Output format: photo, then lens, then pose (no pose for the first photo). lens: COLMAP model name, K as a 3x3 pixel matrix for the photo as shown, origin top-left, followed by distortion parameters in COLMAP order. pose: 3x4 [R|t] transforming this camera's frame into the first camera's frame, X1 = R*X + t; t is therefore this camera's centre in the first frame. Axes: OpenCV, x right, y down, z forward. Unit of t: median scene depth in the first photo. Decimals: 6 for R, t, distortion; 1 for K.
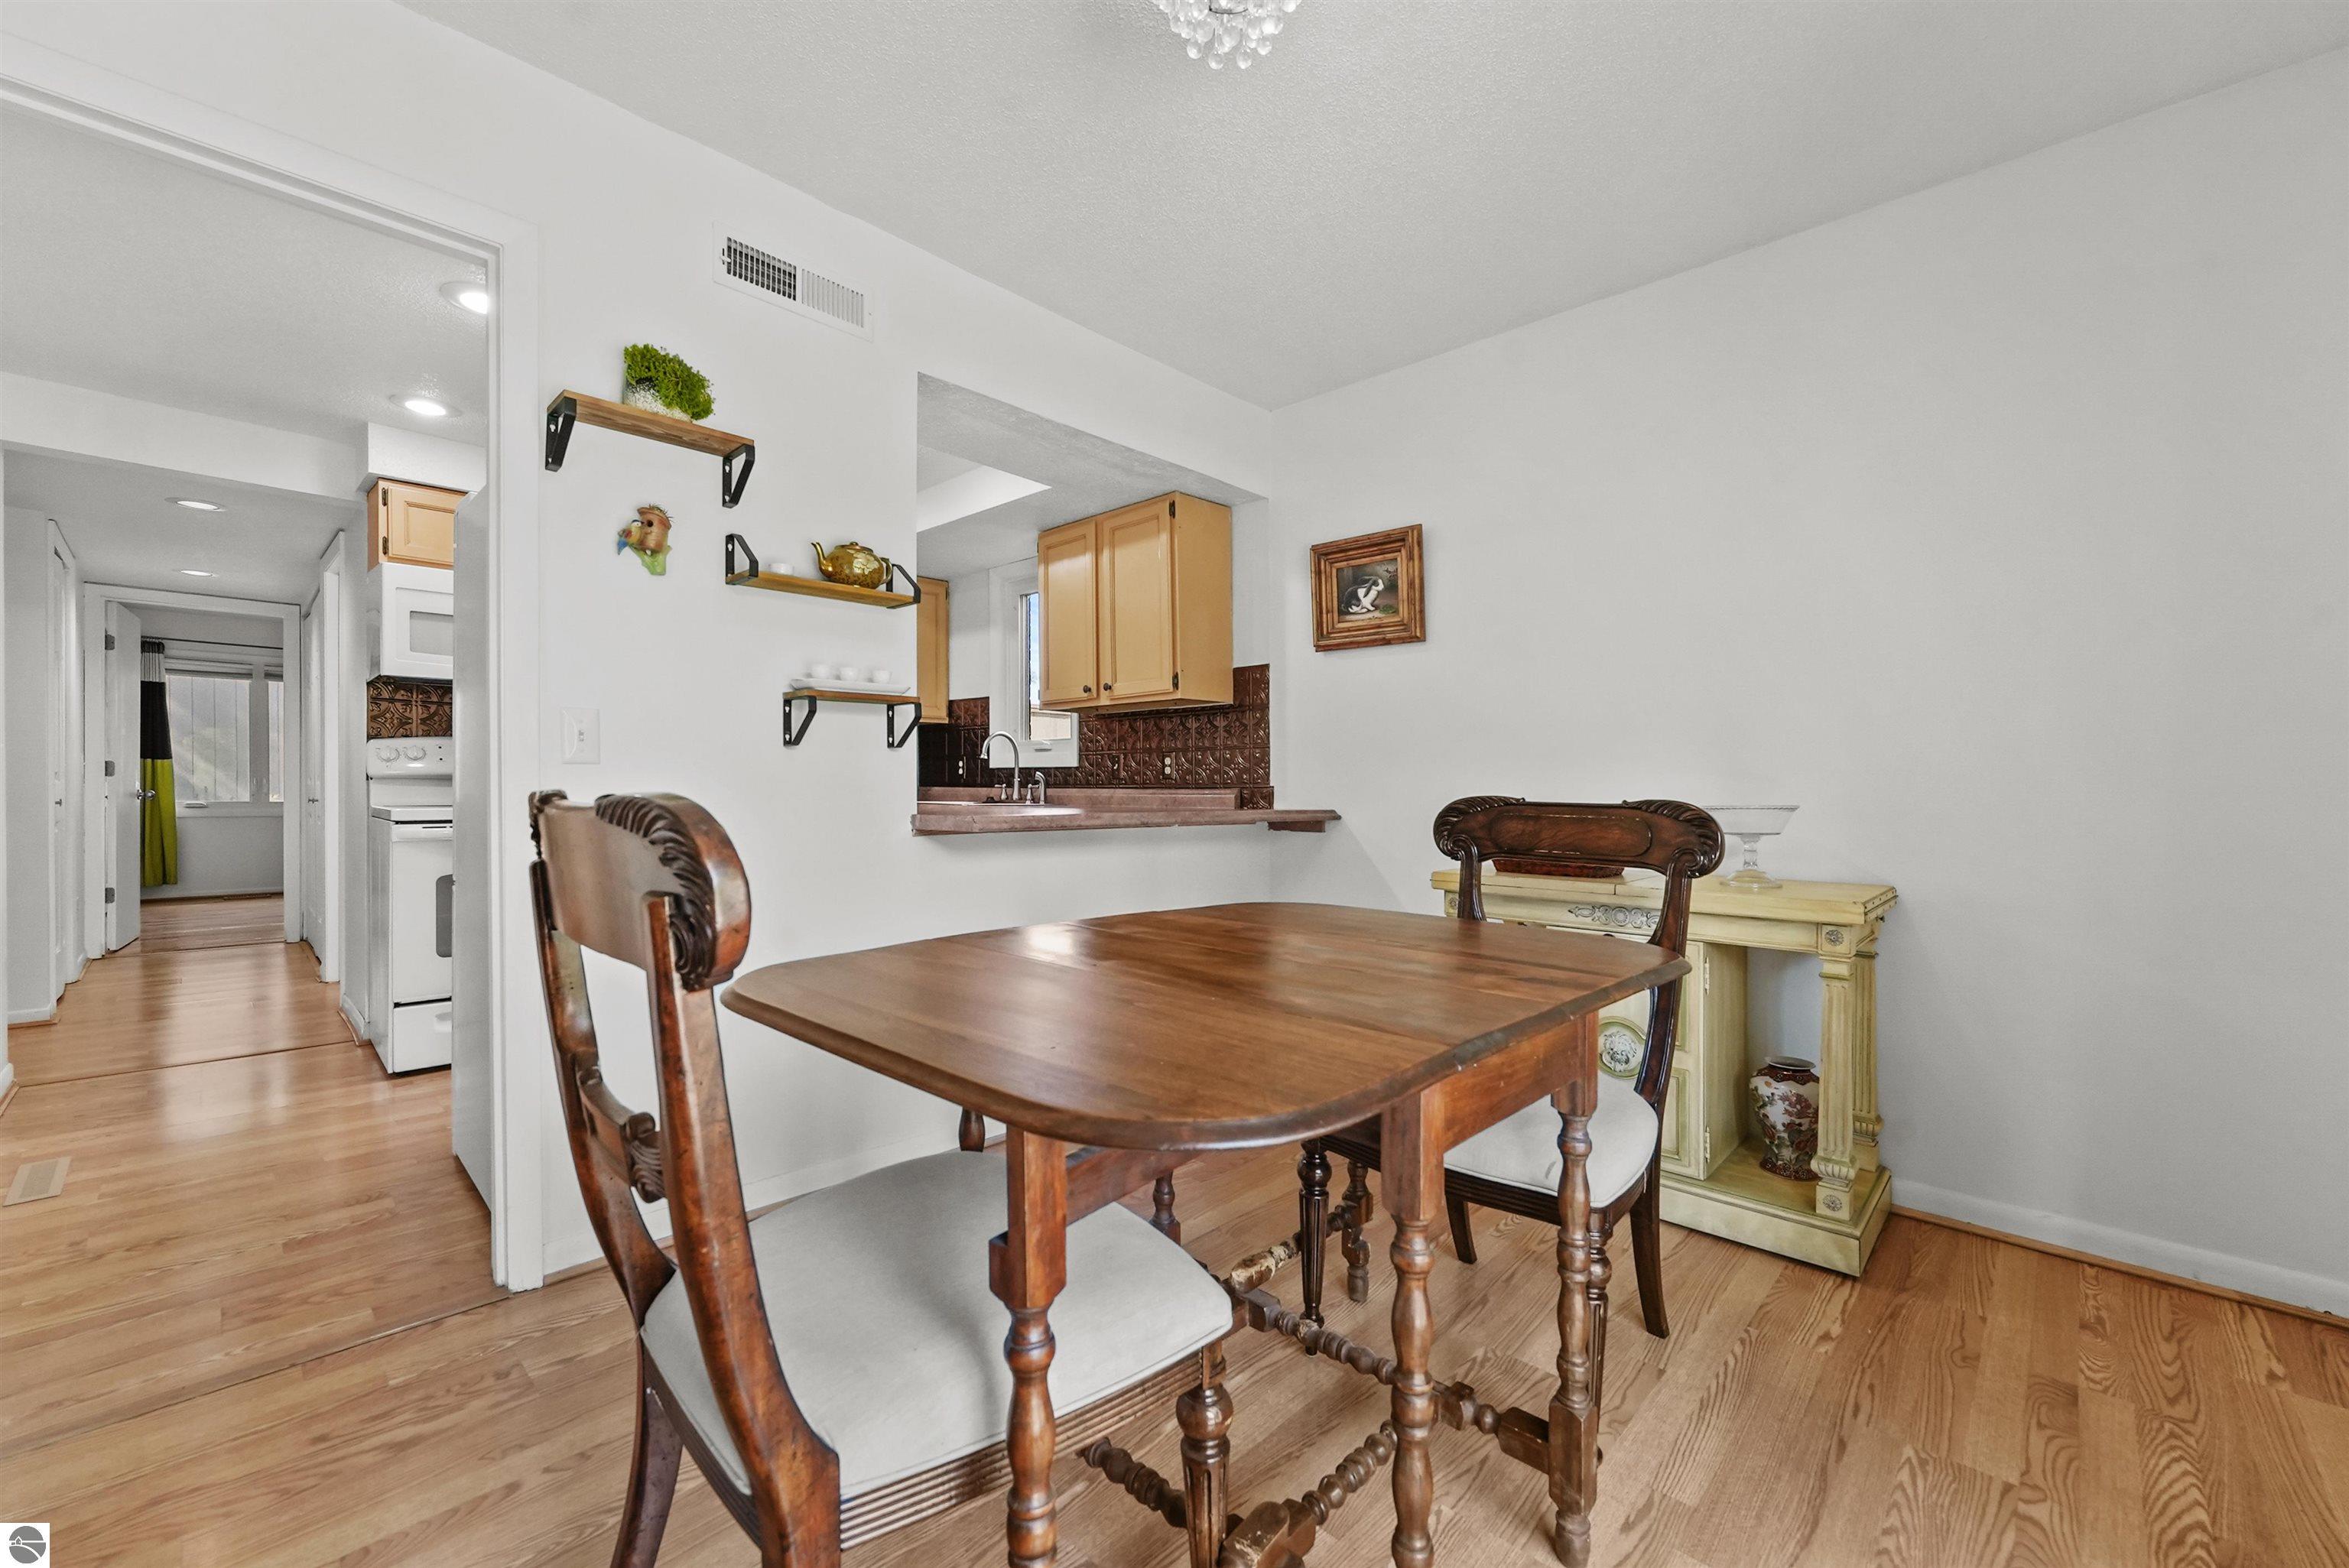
lens RADIAL K [[939.8, 0, 1182.5], [0, 939.8, 786.8], [0, 0, 1]] dist [-0.002733, -0.000383]
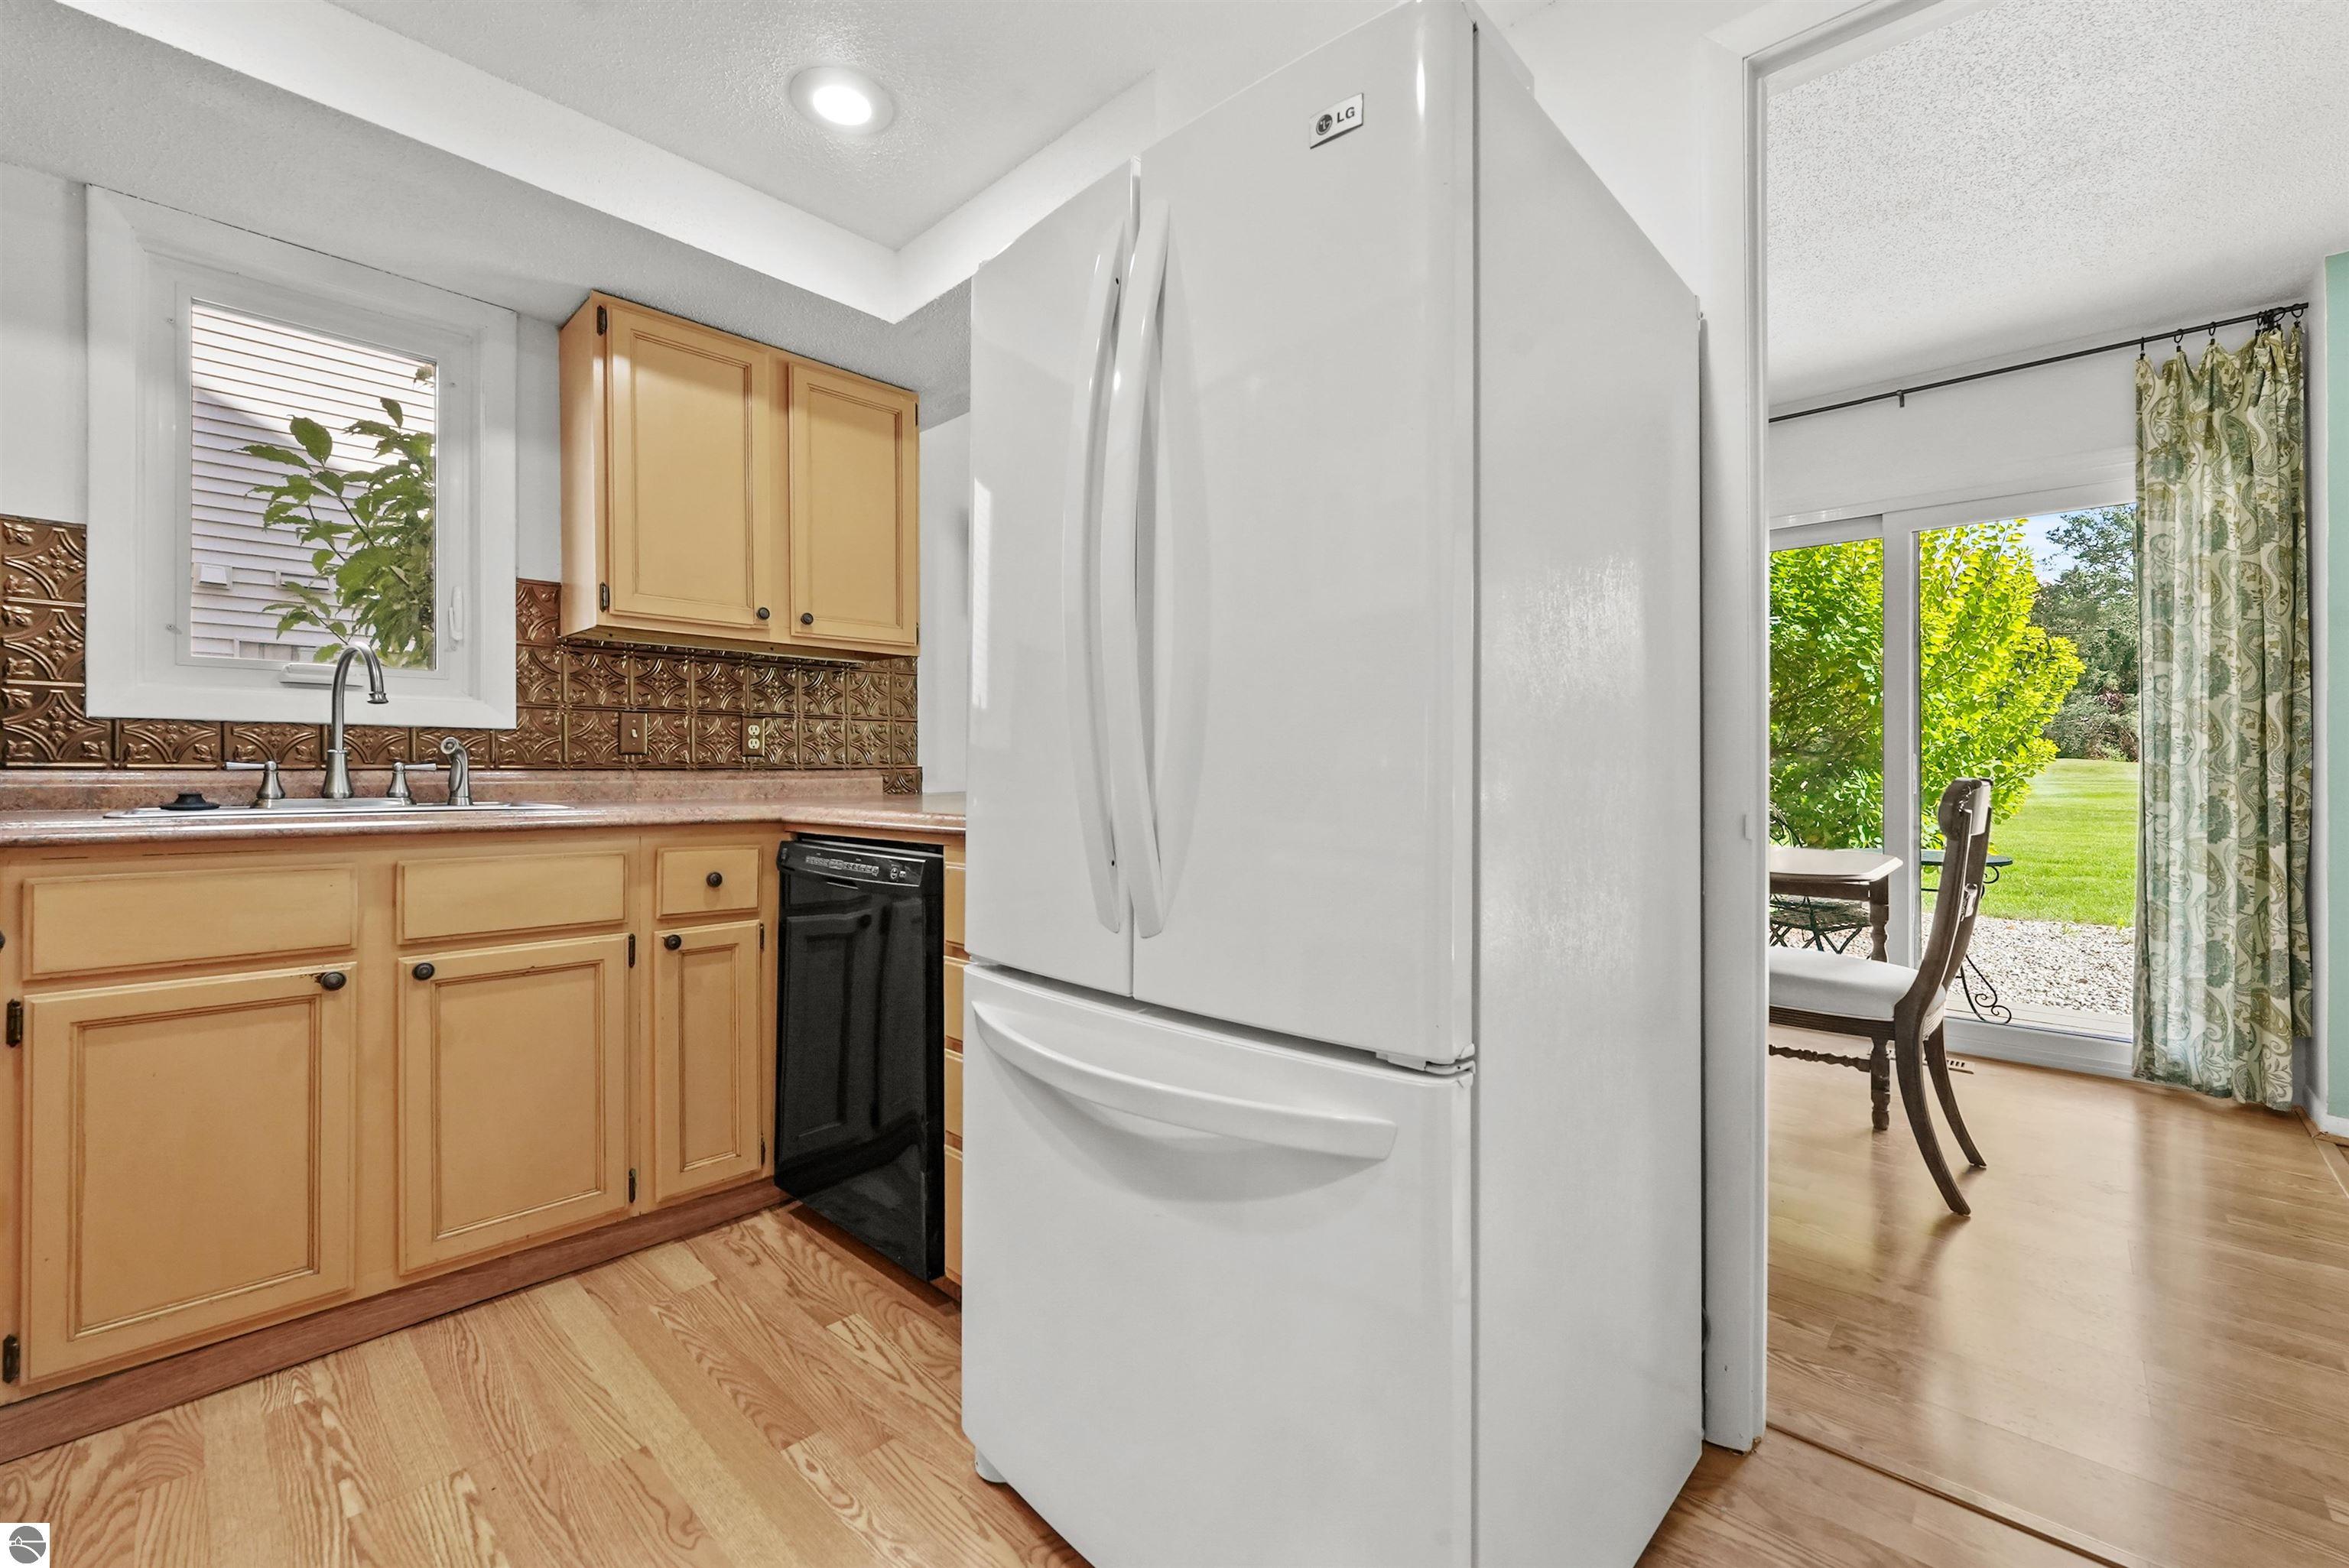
lens RADIAL K [[941.5, 0, 1172.3], [0, 941.5, 767.7], [0, 0, 1]] dist [0.000755, -0.000093]
pose [[0.005350, -0.004275, 0.999977, -0.550252], [-0.007030, 0.999966, 0.004313, -0.003876], [-0.999961, -0.007053, 0.005320, 0.539548]]
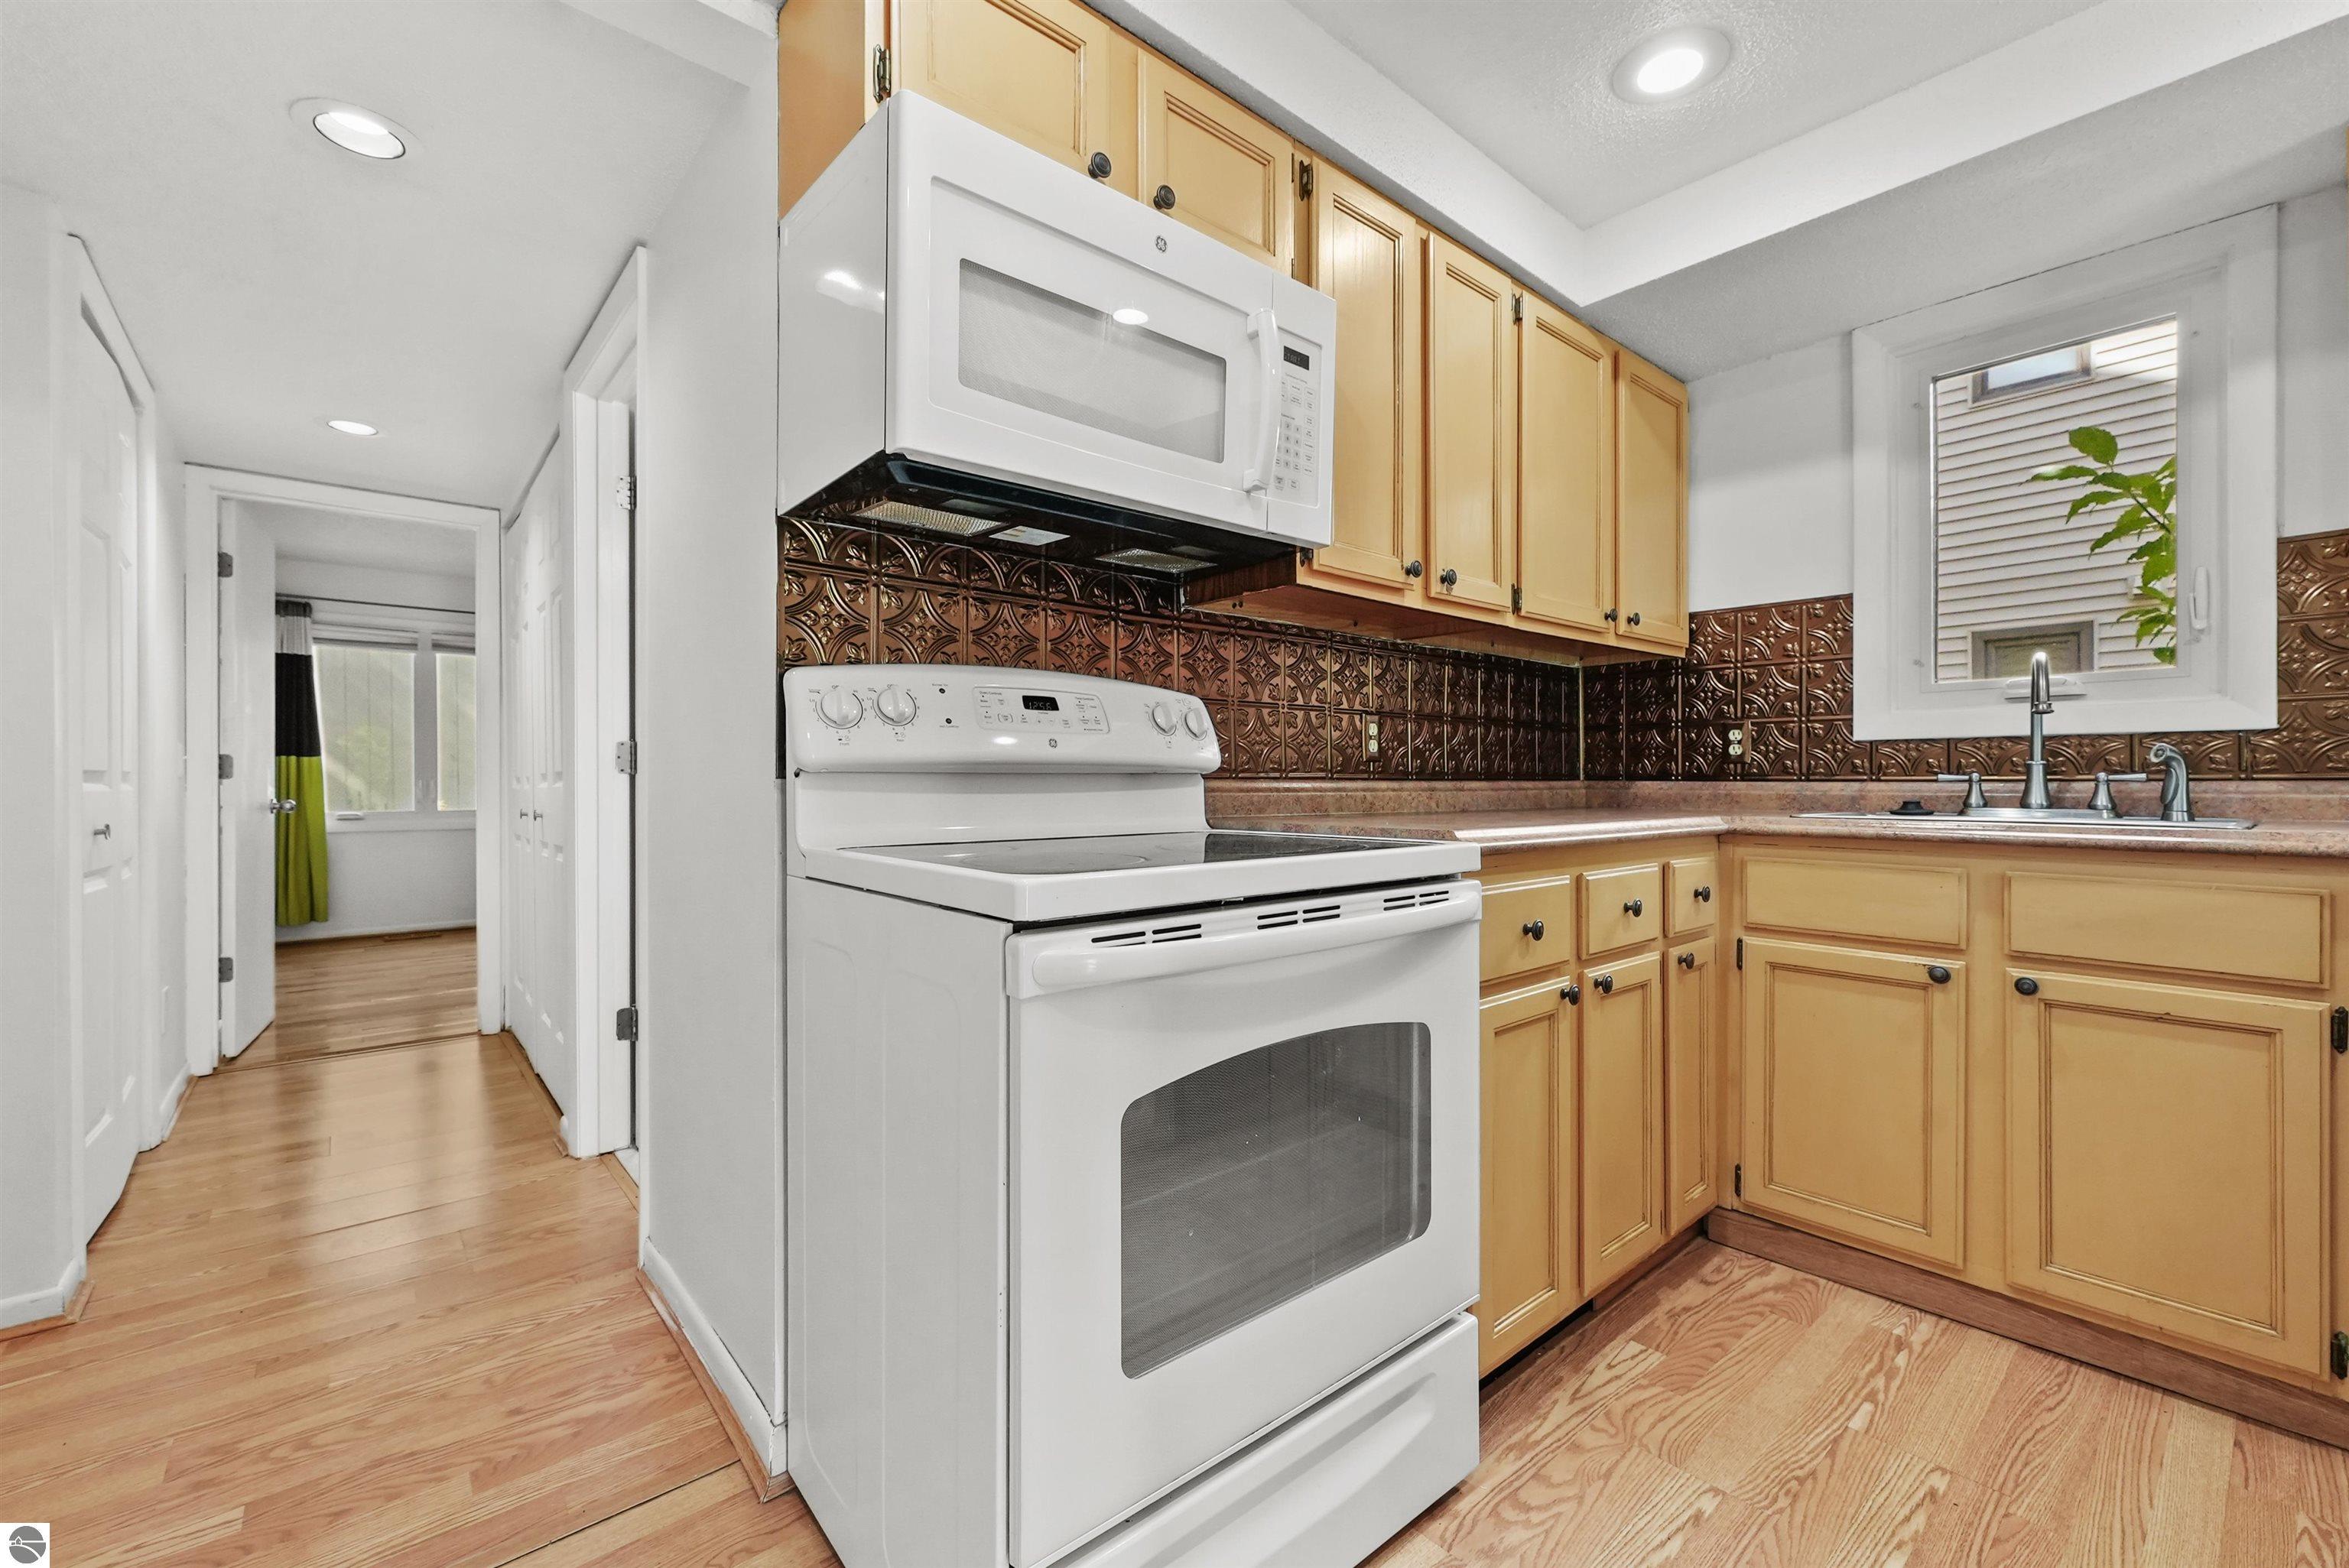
lens RADIAL K [[940.0, 0, 1174.5], [0, 940.0, 784.0], [0, 0, 1]] dist [-0.000021, 0.000256]
pose [[0.995793, -0.011413, -0.090917, -0.485906], [0.011898, 0.999918, 0.004791, -0.003668], [0.090854, -0.005852, 0.995847, 0.459795]]
